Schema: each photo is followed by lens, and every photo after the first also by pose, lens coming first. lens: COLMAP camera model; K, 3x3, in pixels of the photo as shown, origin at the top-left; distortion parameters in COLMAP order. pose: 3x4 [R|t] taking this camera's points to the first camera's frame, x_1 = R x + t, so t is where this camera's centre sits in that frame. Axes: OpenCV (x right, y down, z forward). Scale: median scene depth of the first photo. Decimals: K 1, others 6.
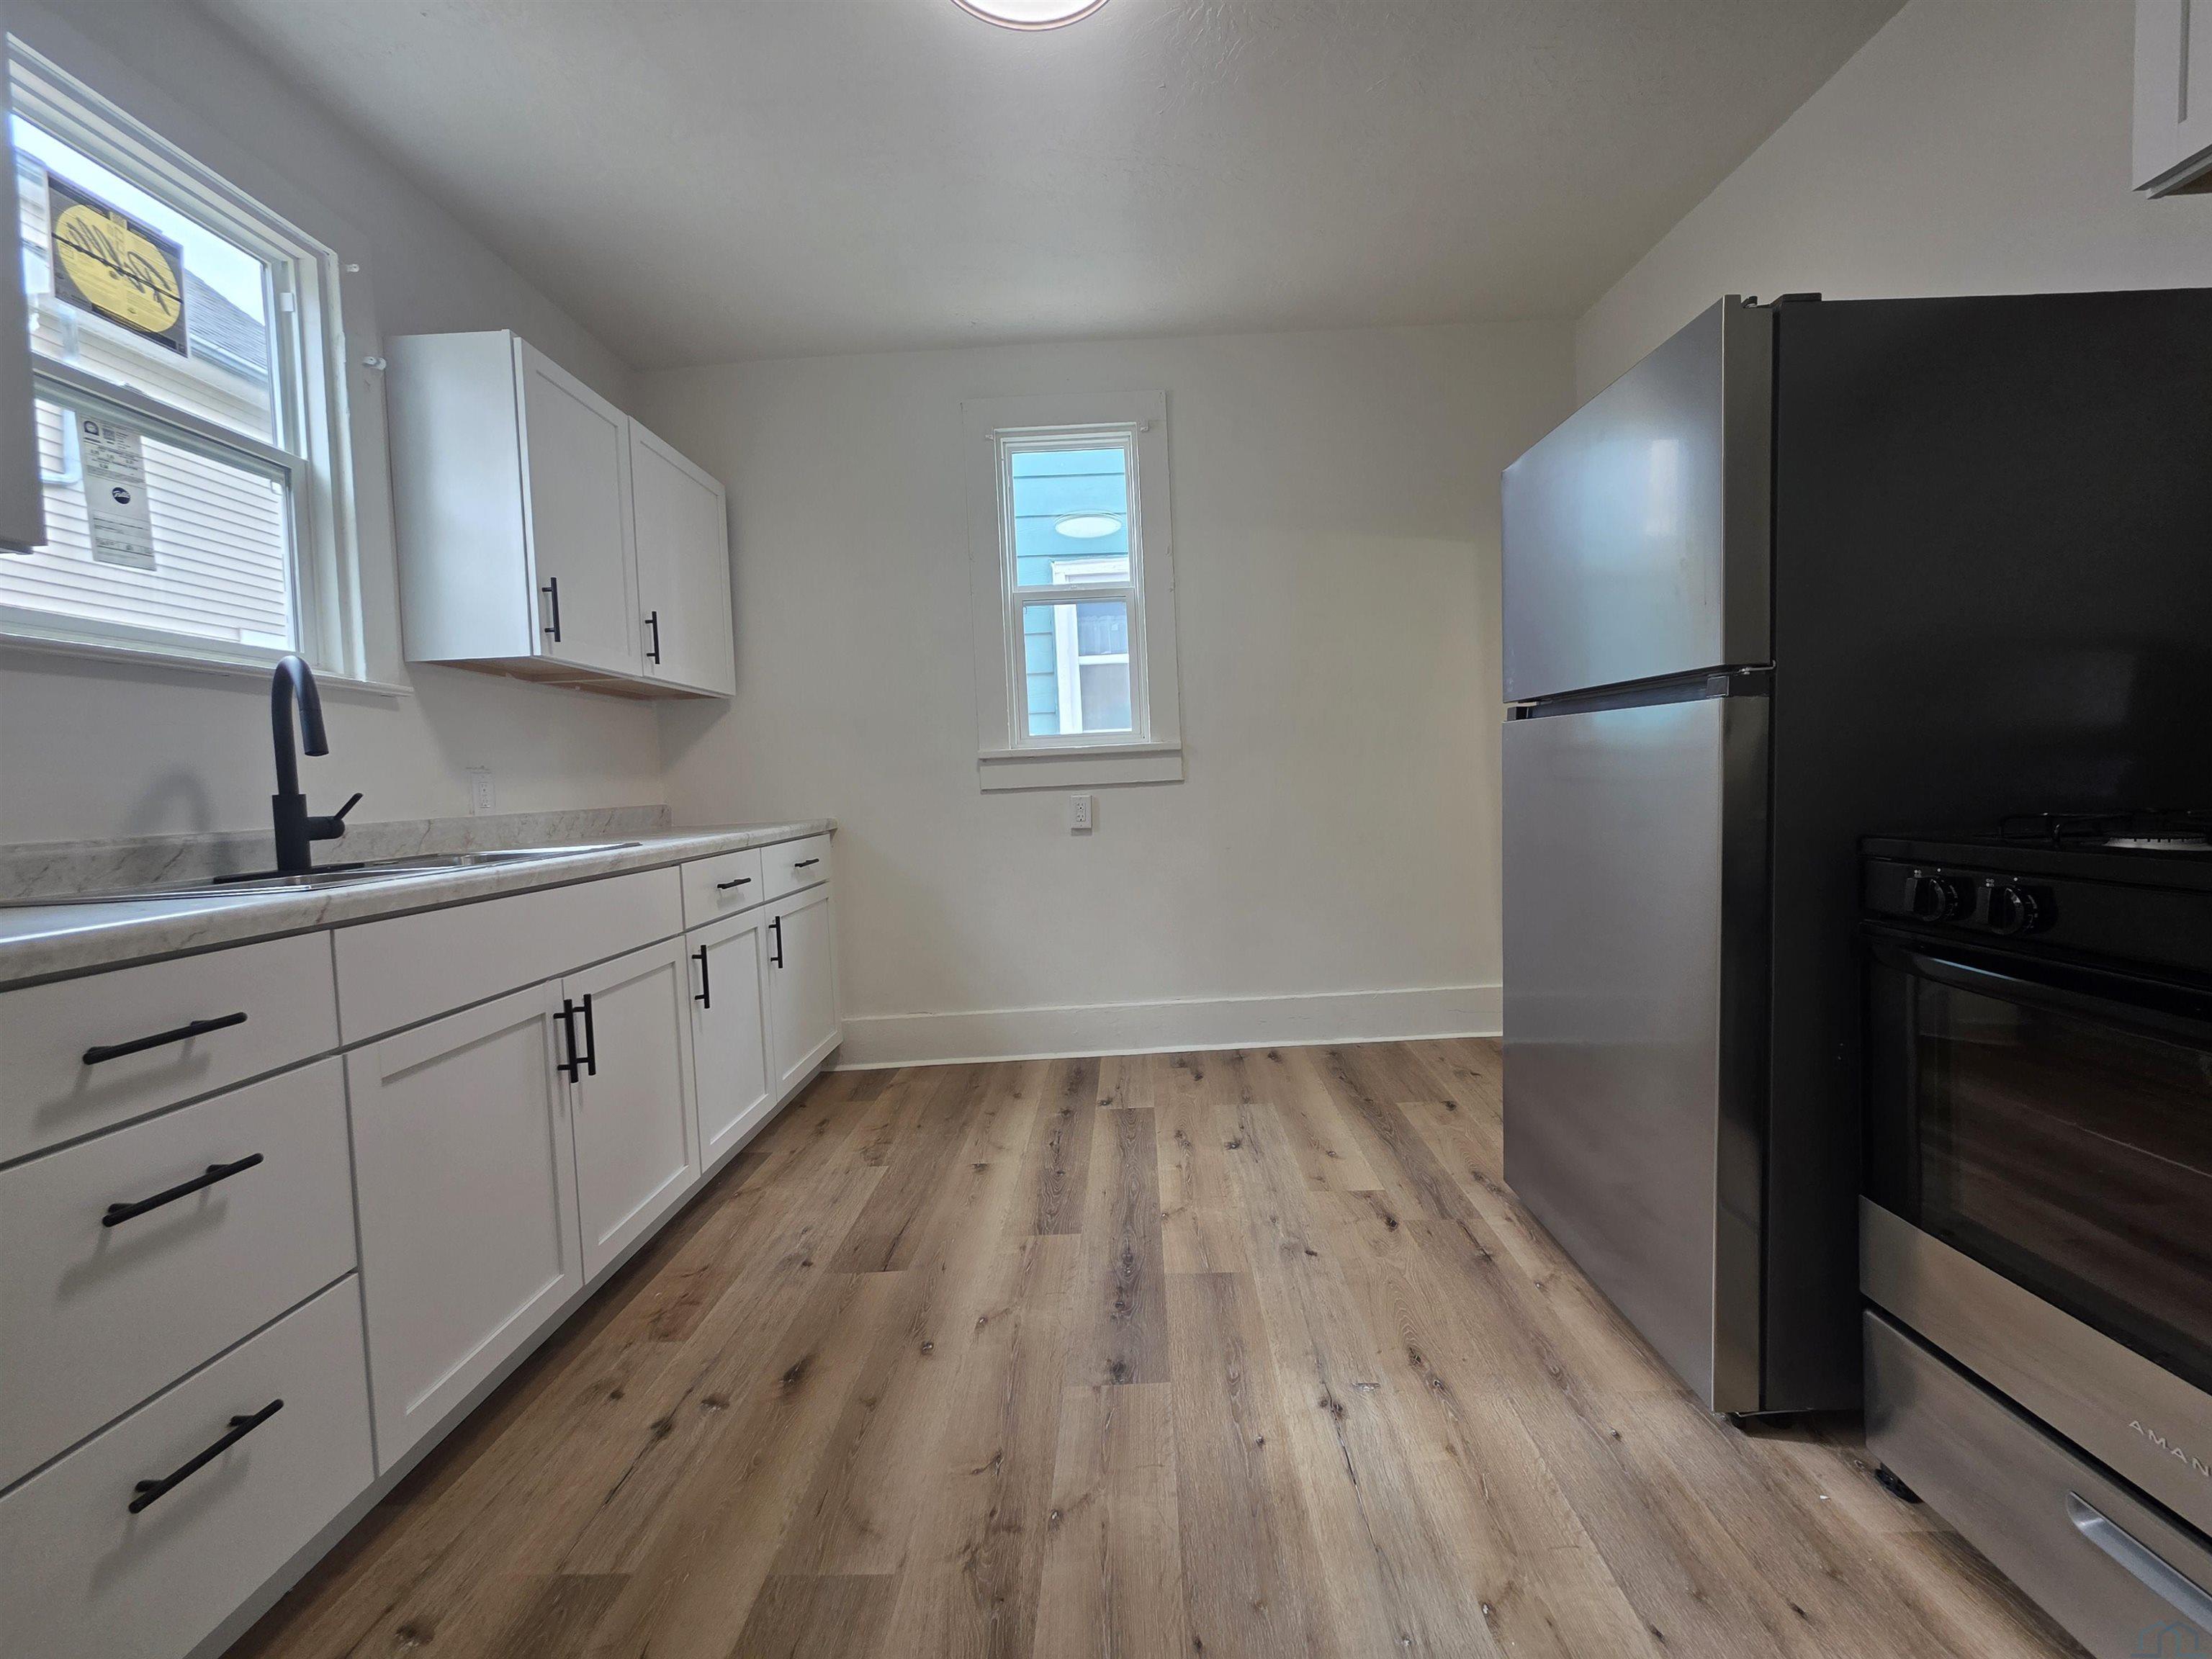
lens RADIAL K [[890.6, 0, 1115.4], [0, 890.6, 823.3], [0, 0, 1]] dist [-0.000803, -0.000030]
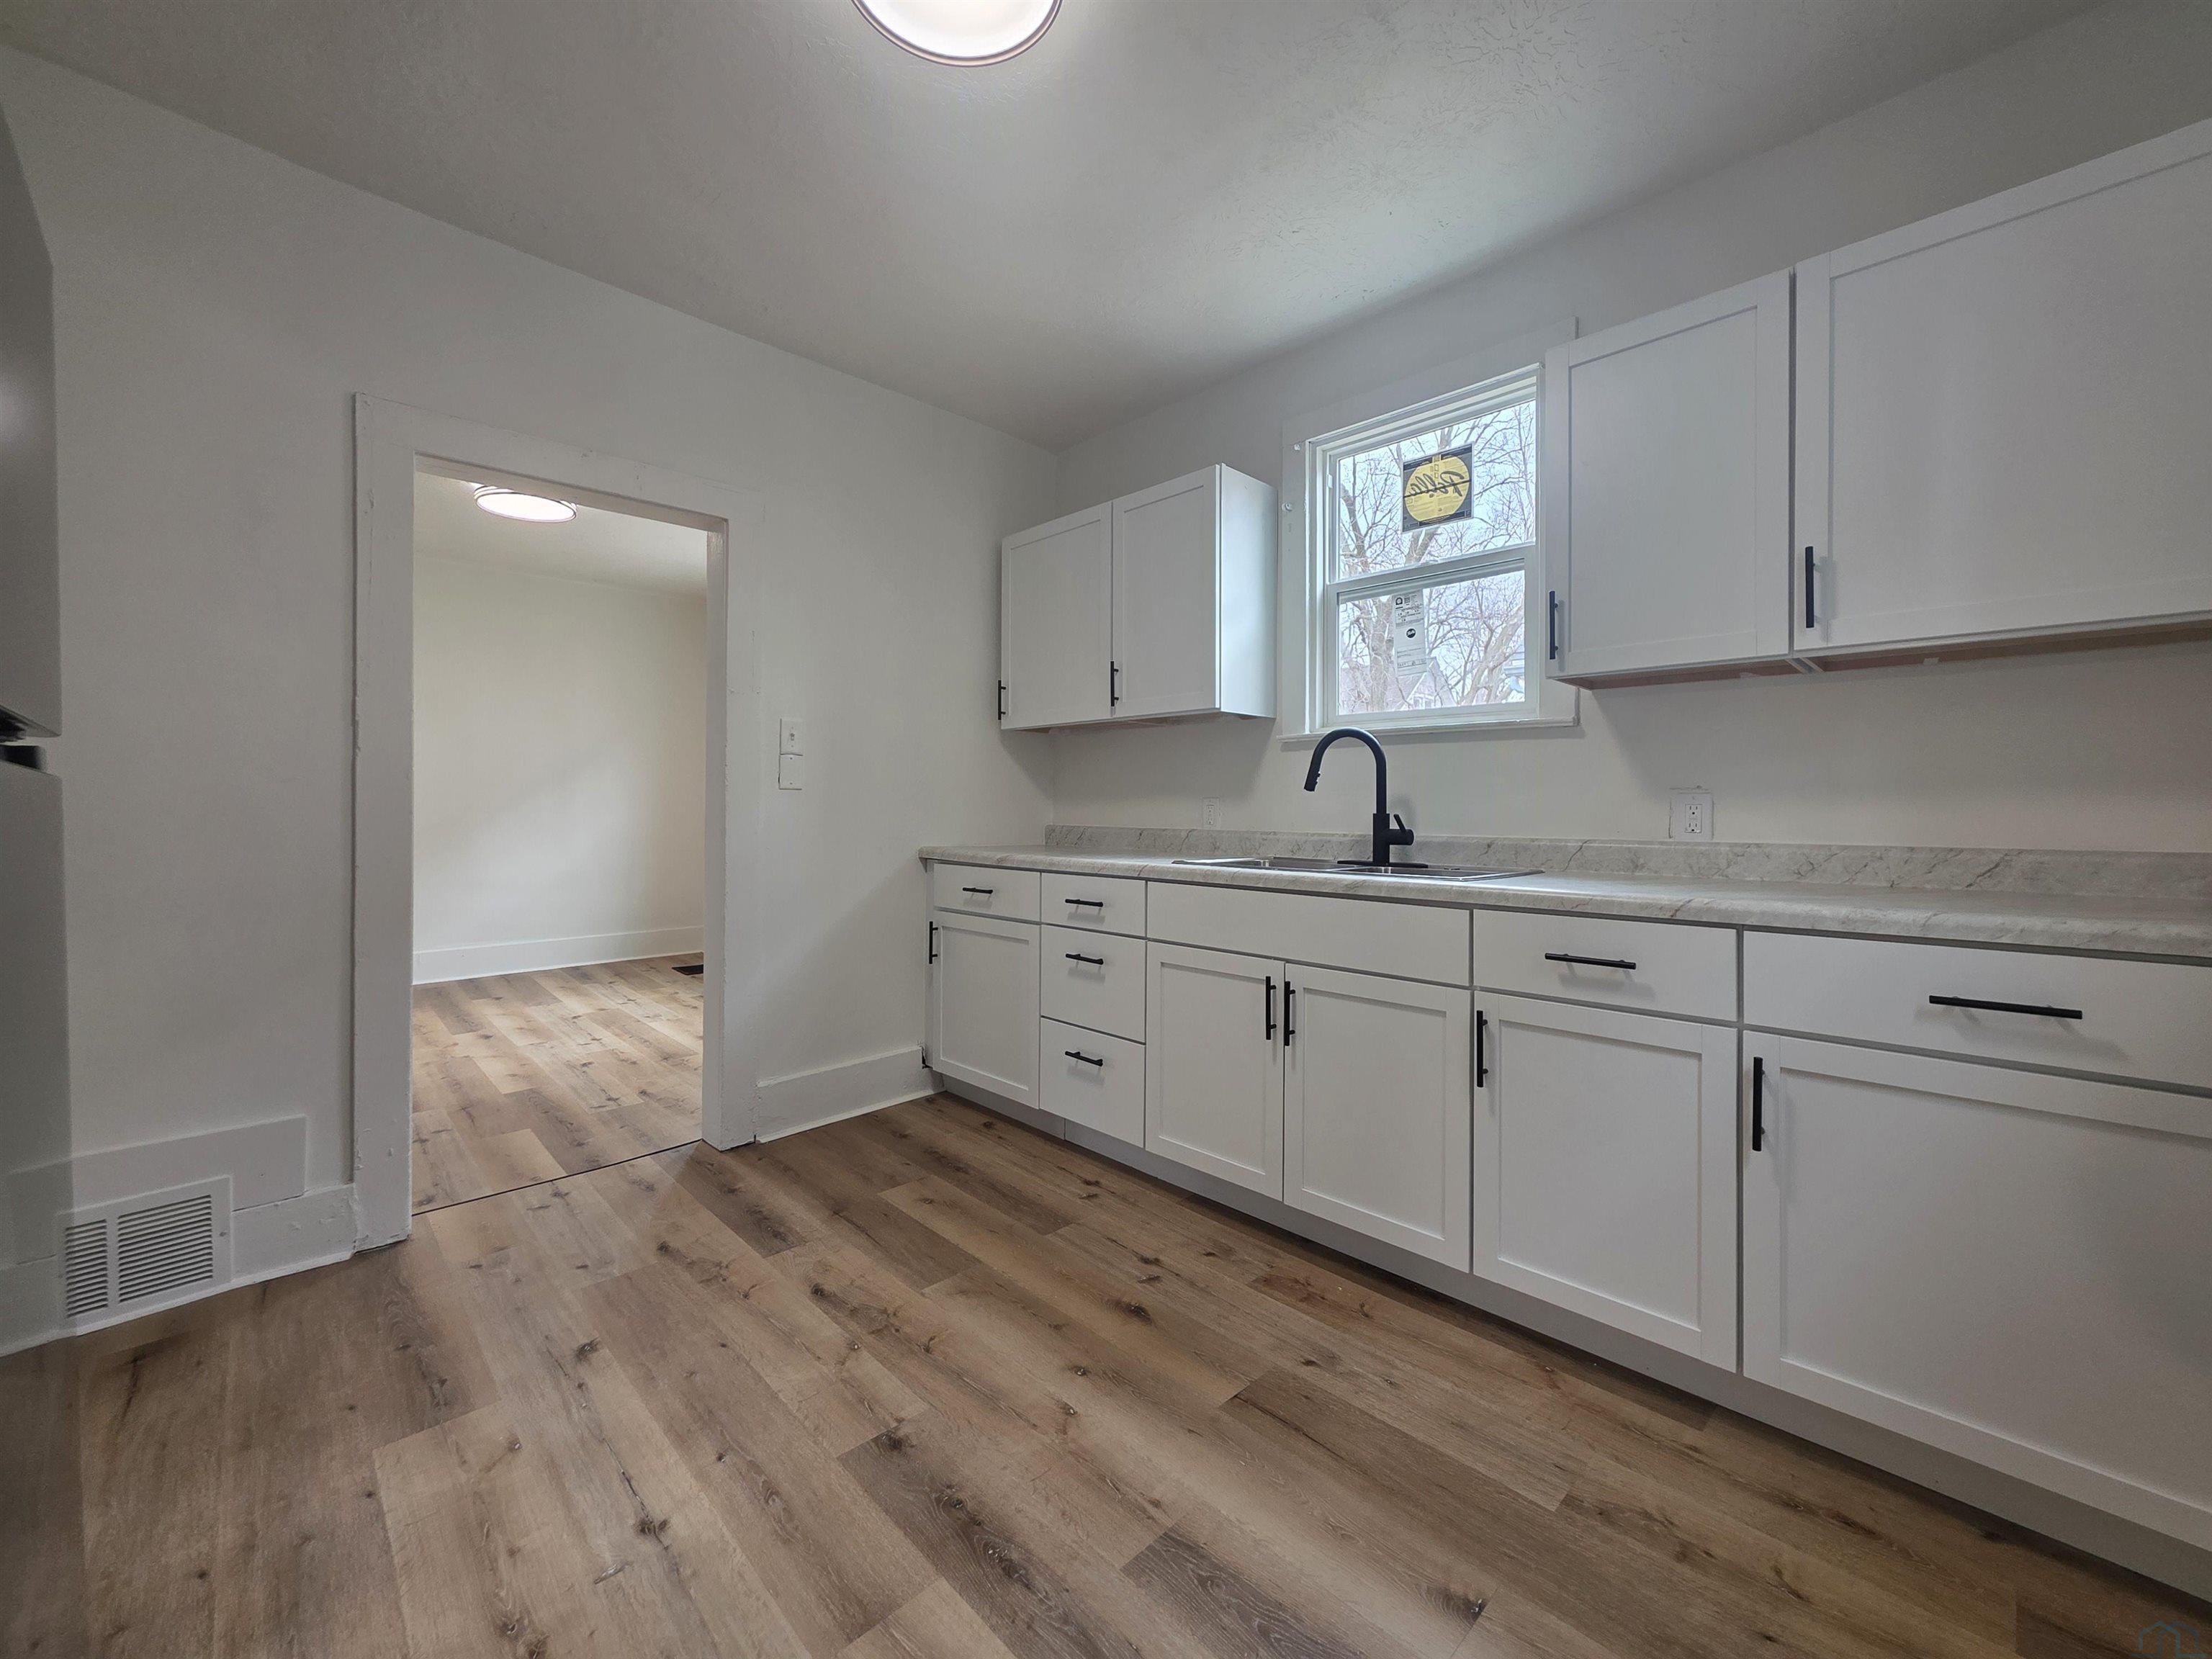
lens RADIAL K [[890.6, 0, 1121.6], [0, 890.6, 814.5], [0, 0, 1]] dist [-0.000803, -0.000030]
pose [[-0.704030, 0.043786, -0.708819, 0.469892], [-0.009659, 0.997415, 0.071206, -0.134898], [0.710104, 0.056978, -0.701787, 1.754866]]
